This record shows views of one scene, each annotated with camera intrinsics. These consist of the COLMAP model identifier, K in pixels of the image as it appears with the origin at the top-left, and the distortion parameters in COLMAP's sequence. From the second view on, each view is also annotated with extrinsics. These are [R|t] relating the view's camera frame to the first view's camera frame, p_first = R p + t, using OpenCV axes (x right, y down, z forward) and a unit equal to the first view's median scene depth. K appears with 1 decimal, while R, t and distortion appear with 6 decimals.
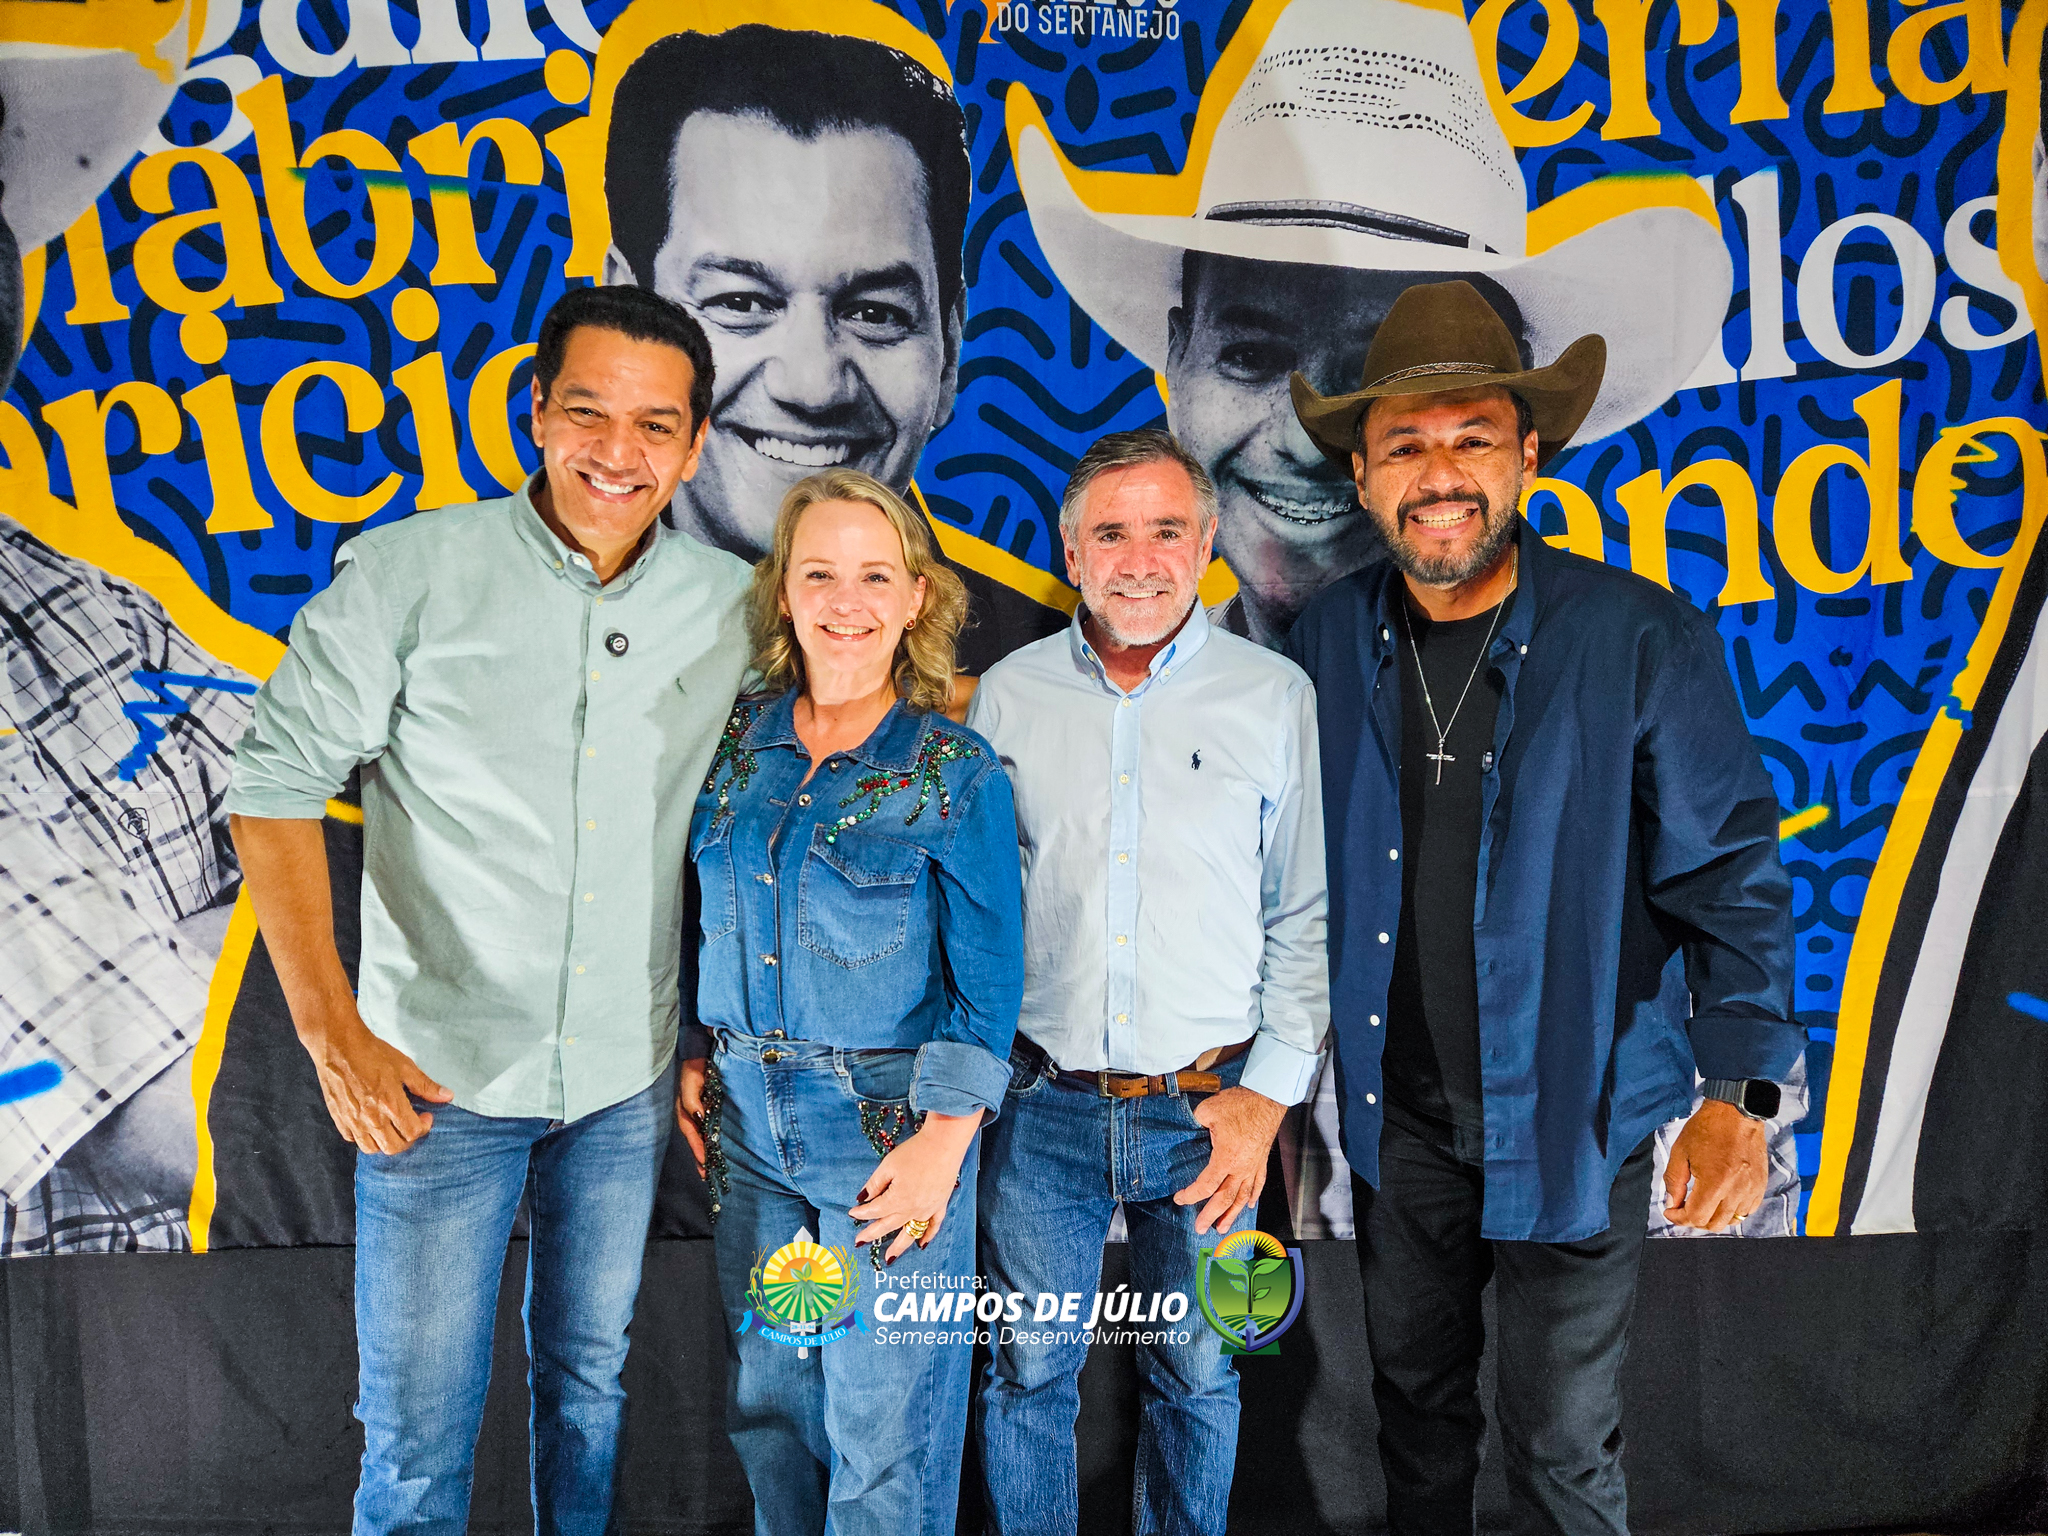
lens RADIAL K [[1382.3, 0, 1024.0], [0, 1382.3, 768.0], [0, 0, 1]] dist [0.061084, -0.042692]
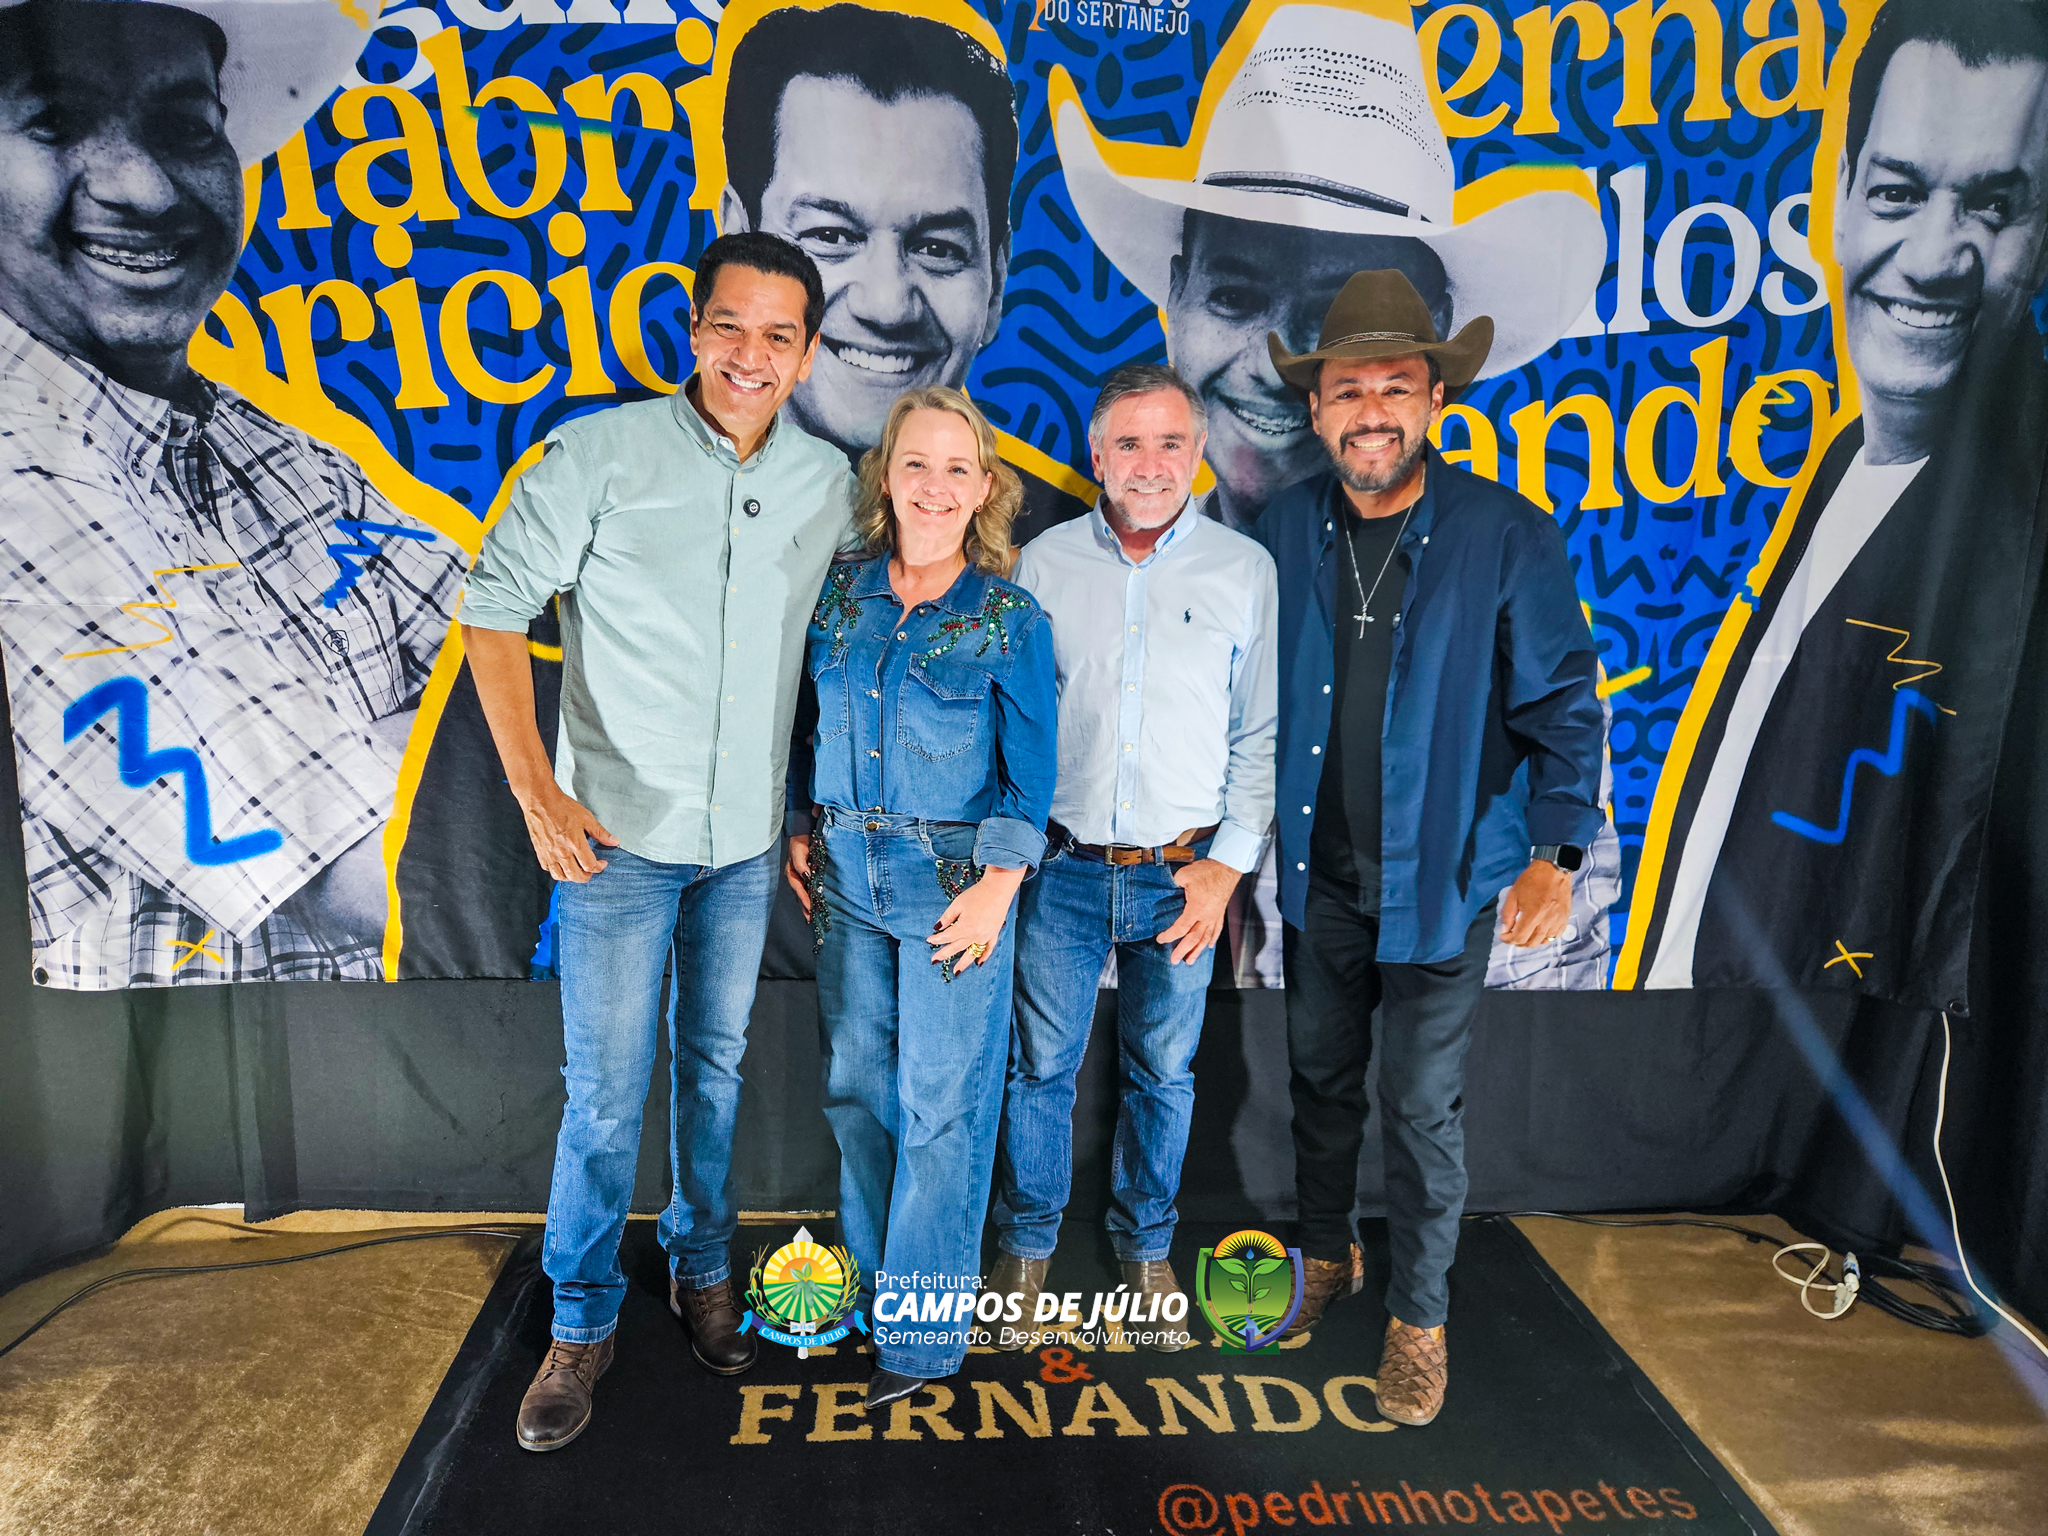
lens RADIAL K [[1365.1, 0, 1052.2], [0, 1365.1, 773.0], [0, 0, 1]] dist [0.060058, -0.032516]
pose [[0.997309, 0.021336, 0.070142, -0.082750], [-0.028076, 0.994932, 0.096547, 0.018390], [-0.067727, -0.098257, 0.992854, -0.281321]]
